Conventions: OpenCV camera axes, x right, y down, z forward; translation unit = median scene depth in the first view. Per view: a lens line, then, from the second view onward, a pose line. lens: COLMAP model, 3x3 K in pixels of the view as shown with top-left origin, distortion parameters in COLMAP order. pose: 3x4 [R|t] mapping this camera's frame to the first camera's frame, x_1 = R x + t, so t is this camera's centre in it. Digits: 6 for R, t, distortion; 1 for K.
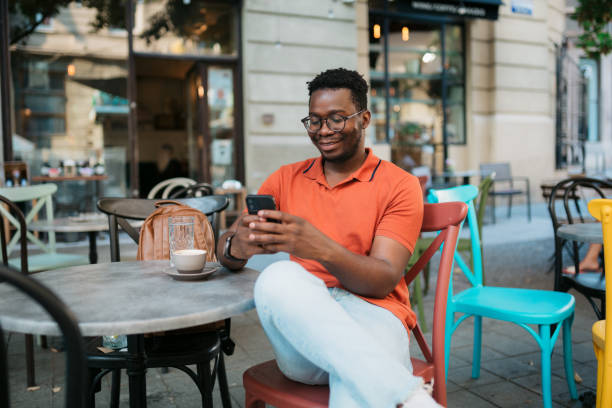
lens RADIAL K [[640.2, 0, 306.0], [0, 640.2, 204.0], [0, 0, 1]] dist [-0.014050, -0.015921]
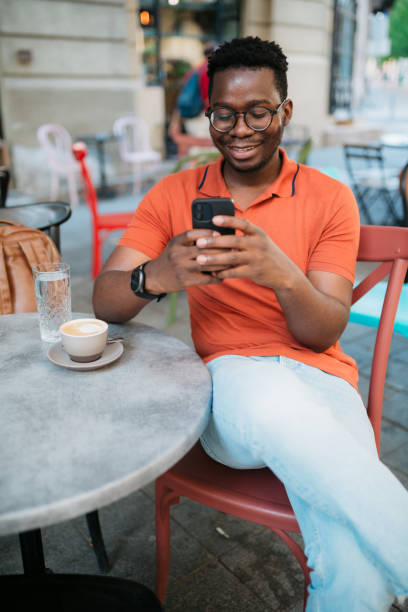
lens RADIAL K [[640.2, 0, 204.0], [0, 640.2, 306.0], [0, 0, 1]] dist [-0.014050, -0.015921]
pose [[0.966590, -0.071718, 0.246091, -0.196335], [0.005860, 0.965994, 0.258499, -0.107075], [-0.256262, -0.248421, 0.934140, 0.288418]]
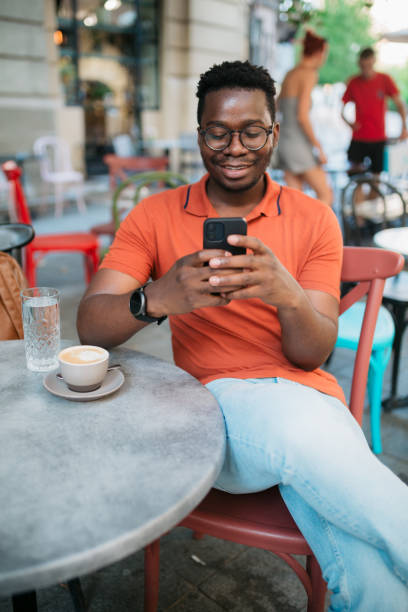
lens RADIAL K [[645.1, 0, 204.0], [0, 645.1, 306.0], [0, 0, 1]] dist [-0.101007, 0.207390]
pose [[0.915893, -0.085763, 0.392153, -0.289402], [-0.006016, 0.973869, 0.227033, -0.104202], [-0.401377, -0.210297, 0.891444, 0.338635]]
